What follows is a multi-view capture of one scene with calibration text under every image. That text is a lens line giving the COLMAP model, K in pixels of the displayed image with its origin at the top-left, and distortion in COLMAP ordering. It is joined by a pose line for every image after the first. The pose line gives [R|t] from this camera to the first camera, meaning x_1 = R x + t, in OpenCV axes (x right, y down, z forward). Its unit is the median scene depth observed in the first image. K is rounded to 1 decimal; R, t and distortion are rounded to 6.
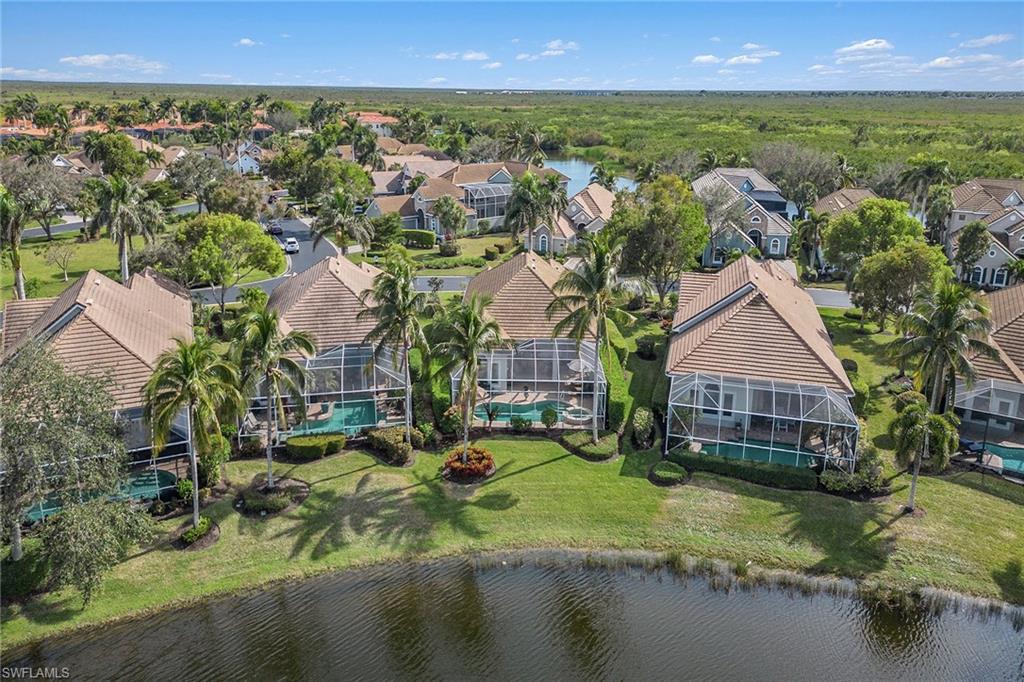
lens RADIAL K [[718.8, 0, 503.5], [0, 718.8, 342.7], [0, 0, 1]] dist [0.090195, -0.093270]
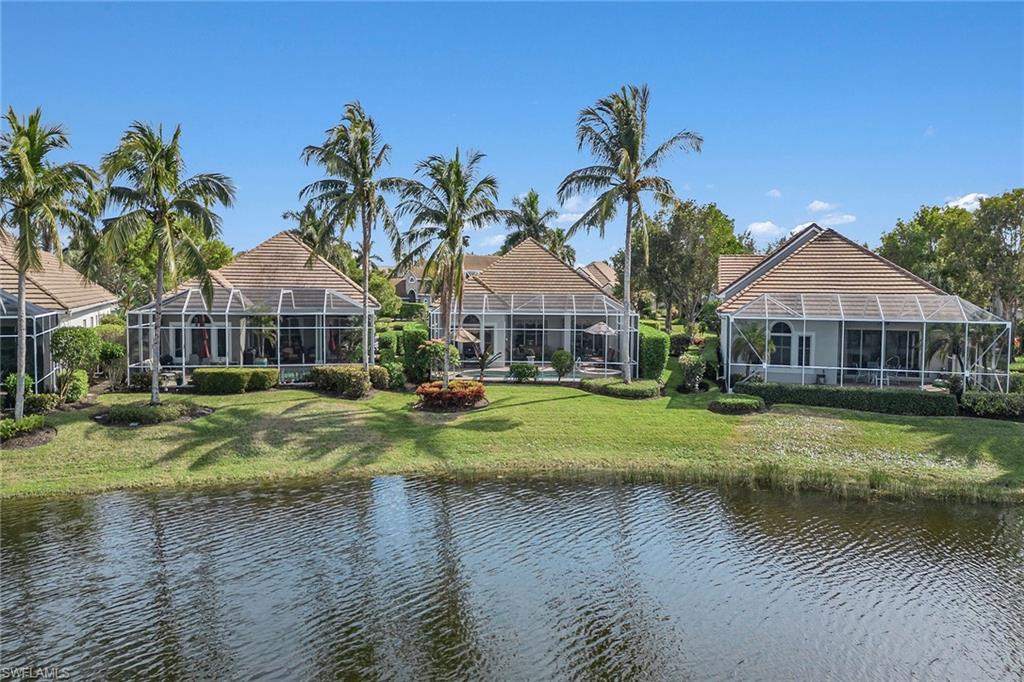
lens RADIAL K [[746.4, 0, 509.0], [0, 746.4, 340.7], [0, 0, 1]] dist [0.095676, -0.105963]
pose [[0.999854, 0.014501, 0.009045, 0.001901], [-0.012005, 0.972591, -0.232210, 0.300882], [-0.012164, 0.232068, 0.972624, 0.296014]]
